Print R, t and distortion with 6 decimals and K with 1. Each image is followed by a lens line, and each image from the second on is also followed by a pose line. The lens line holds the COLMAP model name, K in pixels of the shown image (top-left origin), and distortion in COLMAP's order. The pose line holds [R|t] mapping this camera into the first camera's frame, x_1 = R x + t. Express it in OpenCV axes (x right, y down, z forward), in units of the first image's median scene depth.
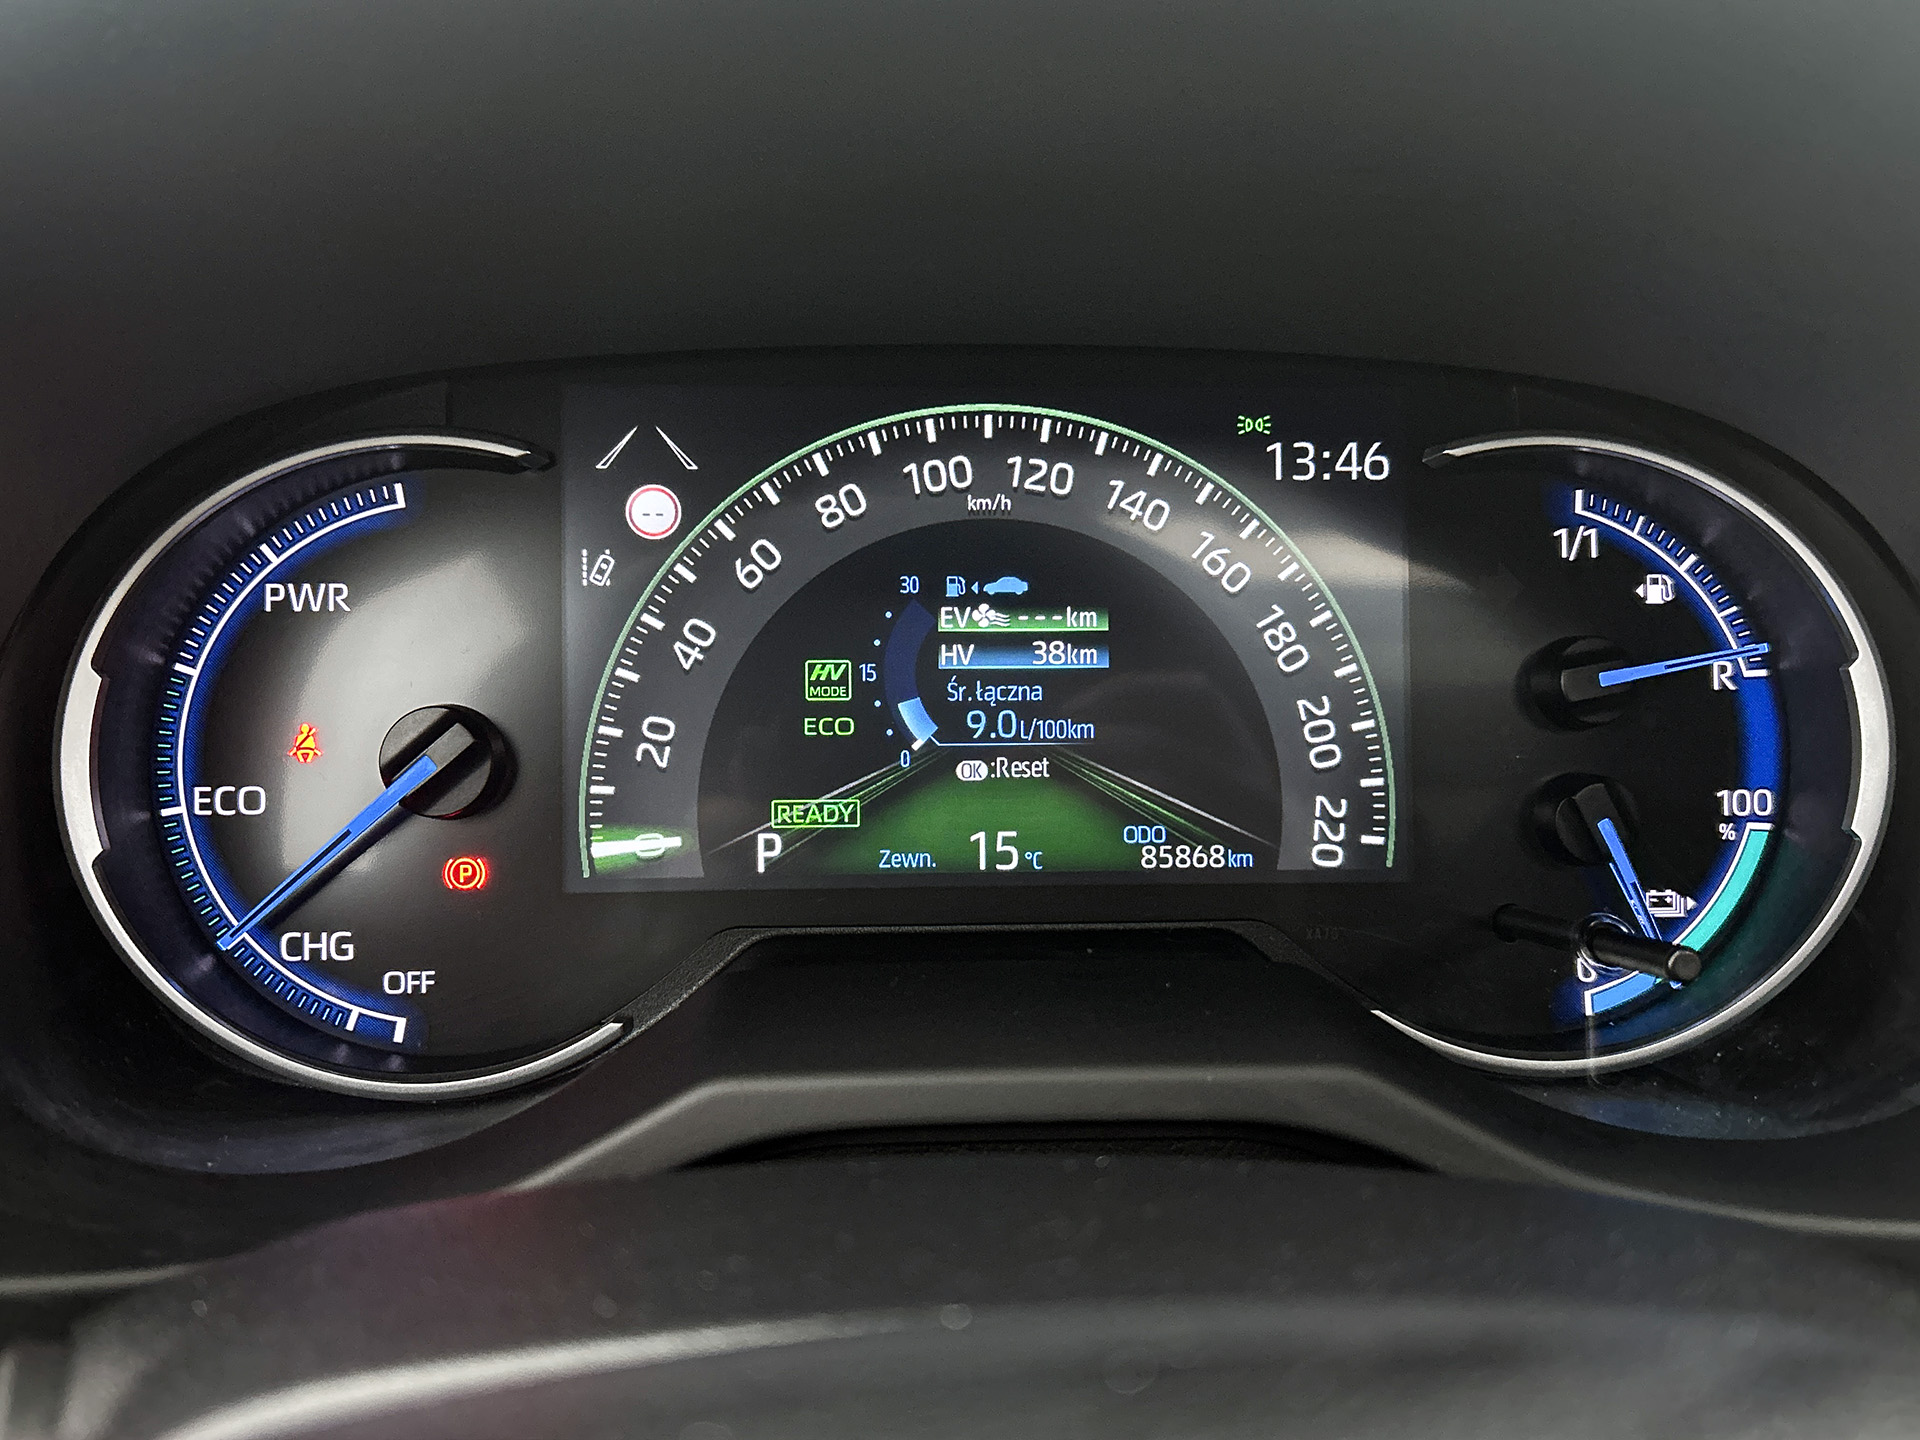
lens RADIAL K [[1693.4, 0, 979.6], [0, 1693.4, 716.4], [0, 0, 1]] dist [0.011445, -0.011844]
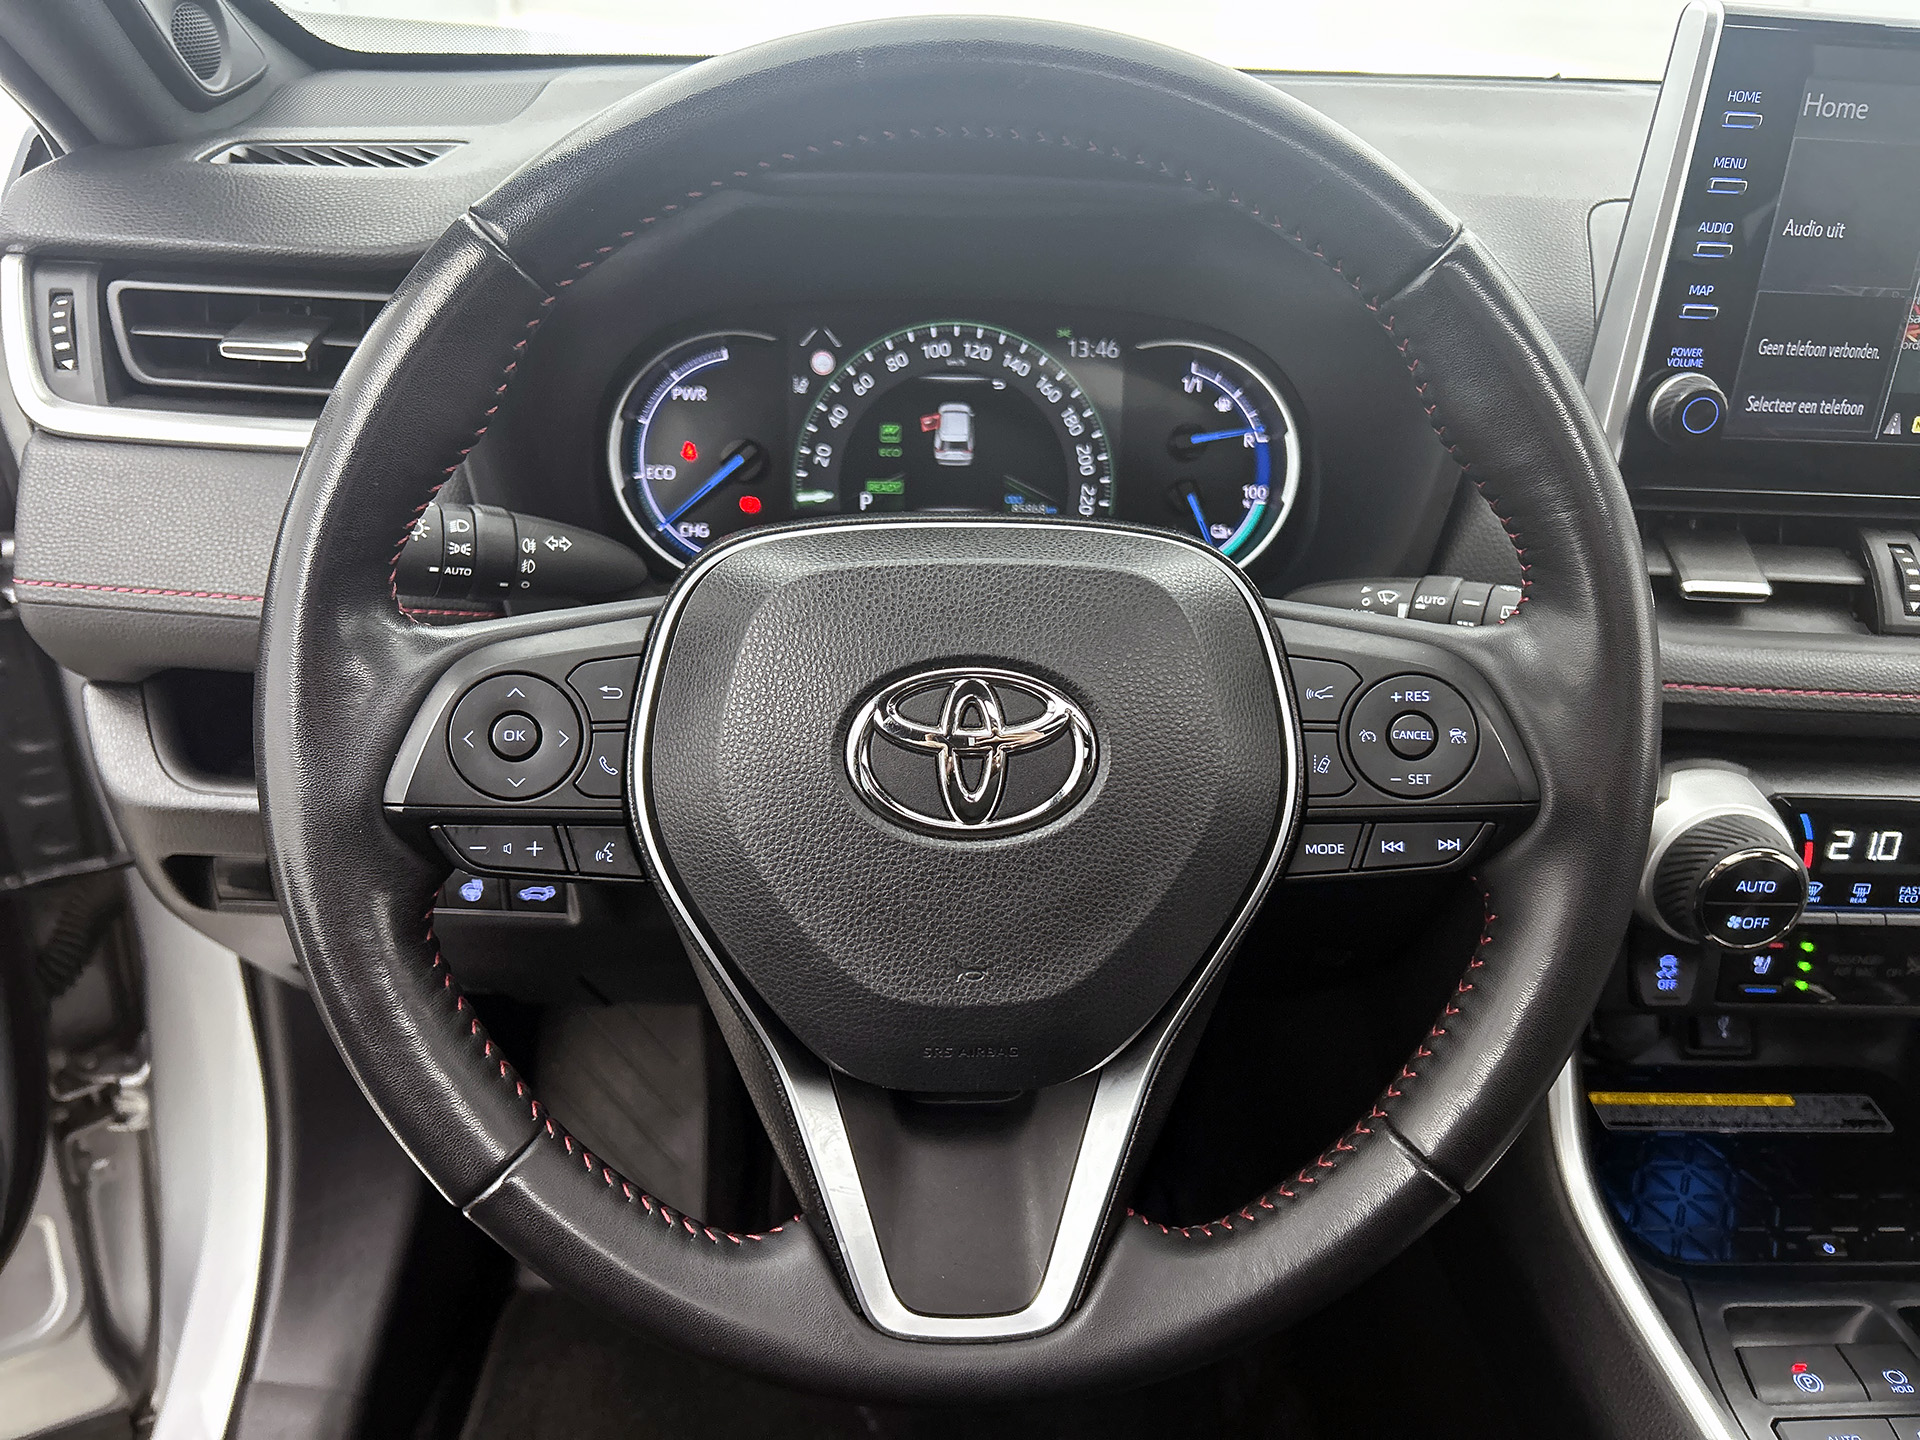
lens RADIAL K [[1462.1, 0, 968.6], [0, 1462.1, 719.2], [0, 0, 1]] dist [0.057977, -0.082385]
pose [[0.999533, 0.028721, -0.010402, 0.061513], [-0.026966, 0.989610, 0.141224, 0.088322], [0.014350, -0.140877, 0.989923, -1.215717]]
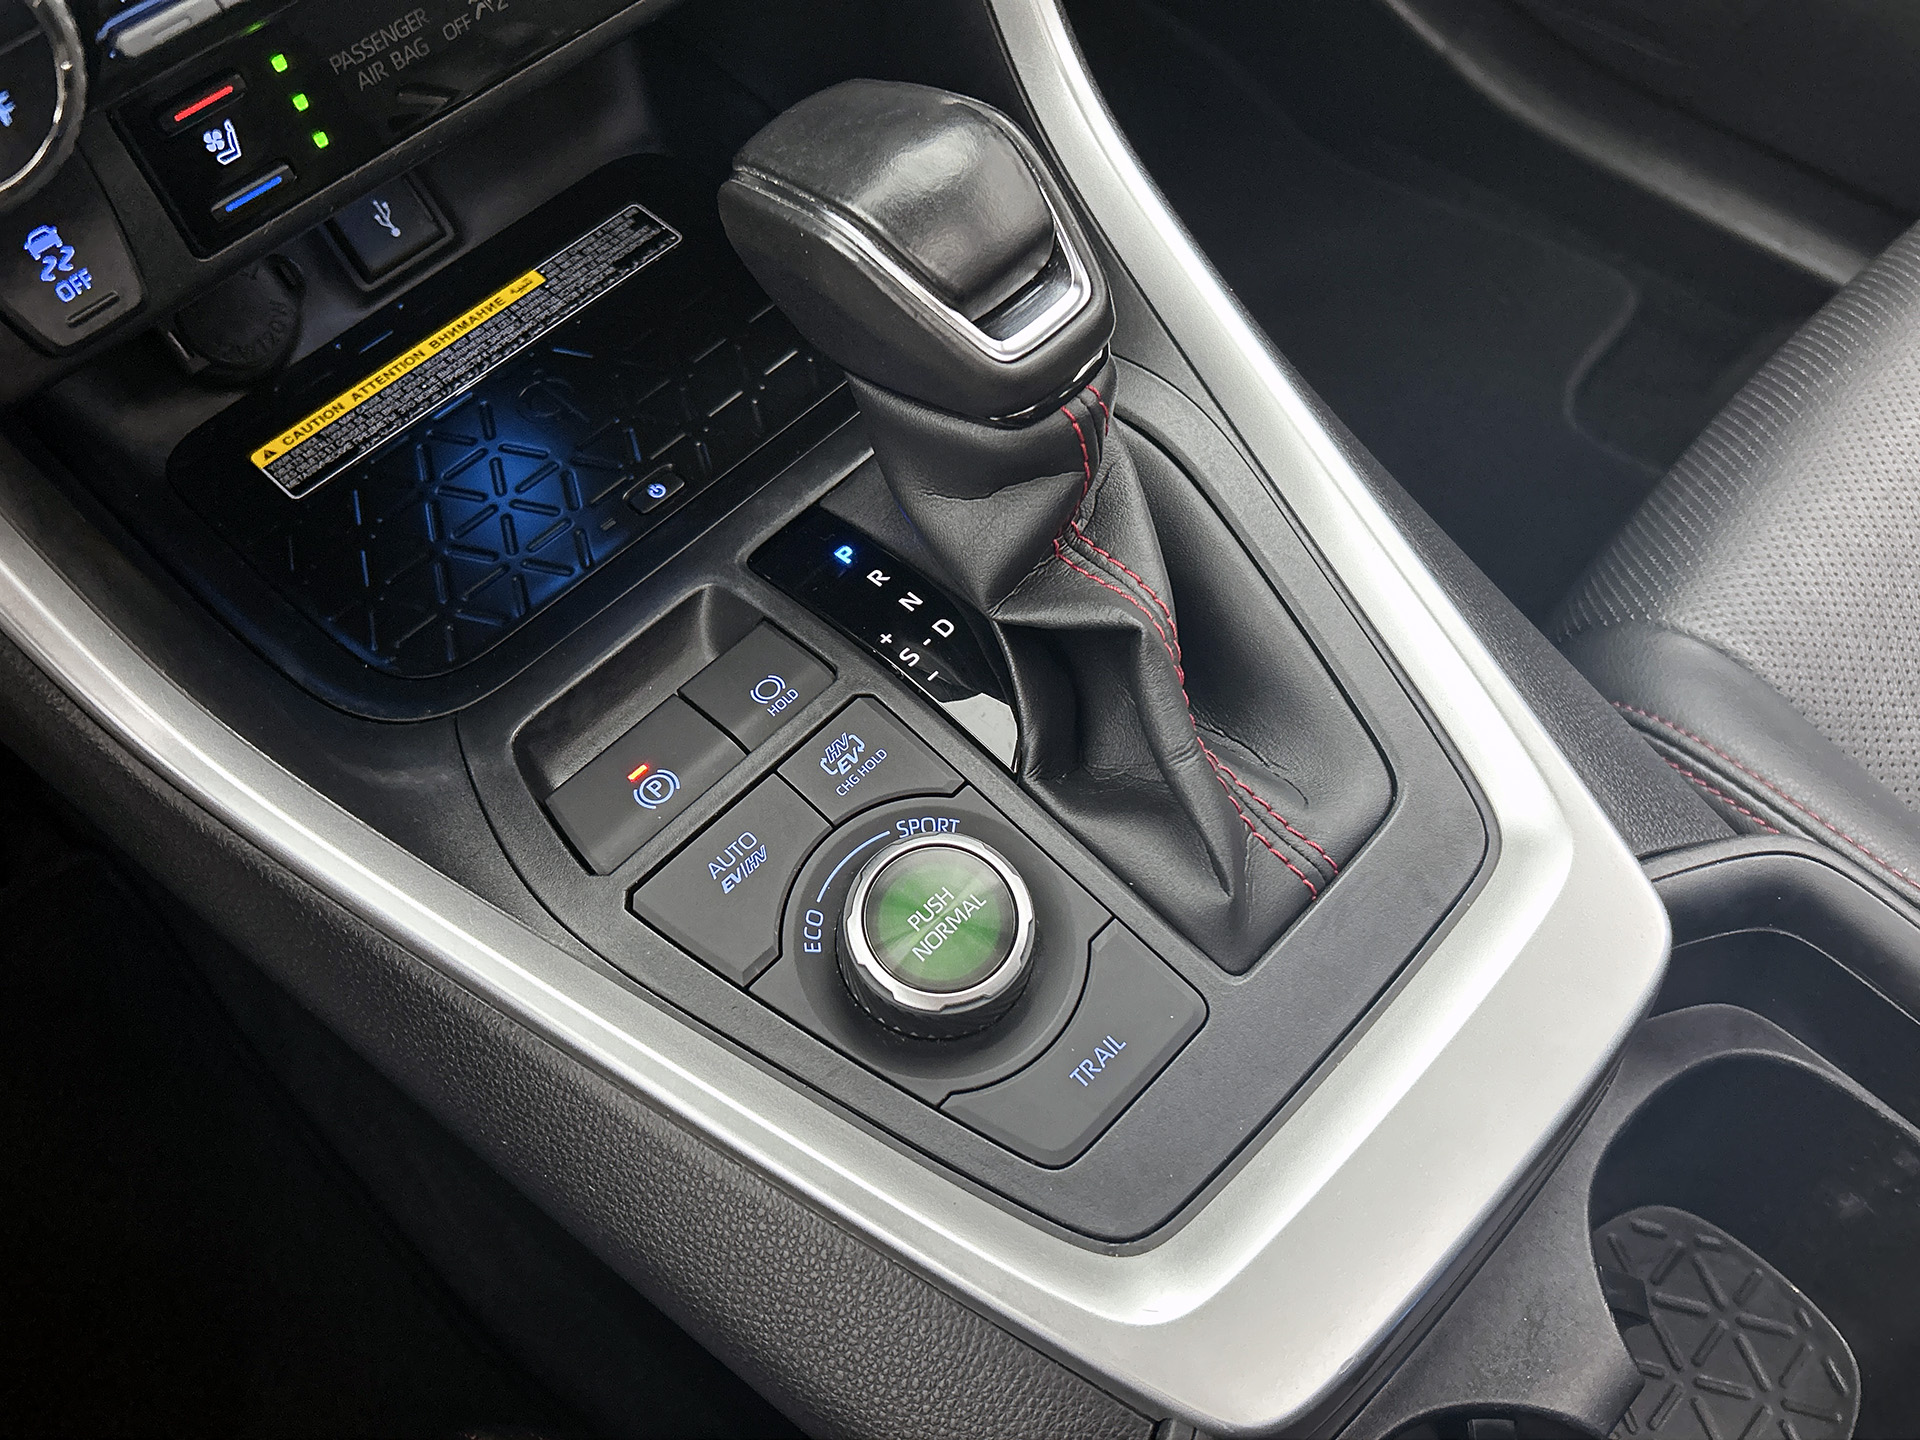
lens RADIAL K [[1693.4, 0, 954.8], [0, 1693.4, 726.1], [0, 0, 1]] dist [0.011445, -0.011844]
pose [[0.732694, -0.595935, 0.328665, 0.832340], [0.289535, 0.710006, 0.641920, 0.345485], [-0.615897, -0.375171, 0.692761, -0.536071]]
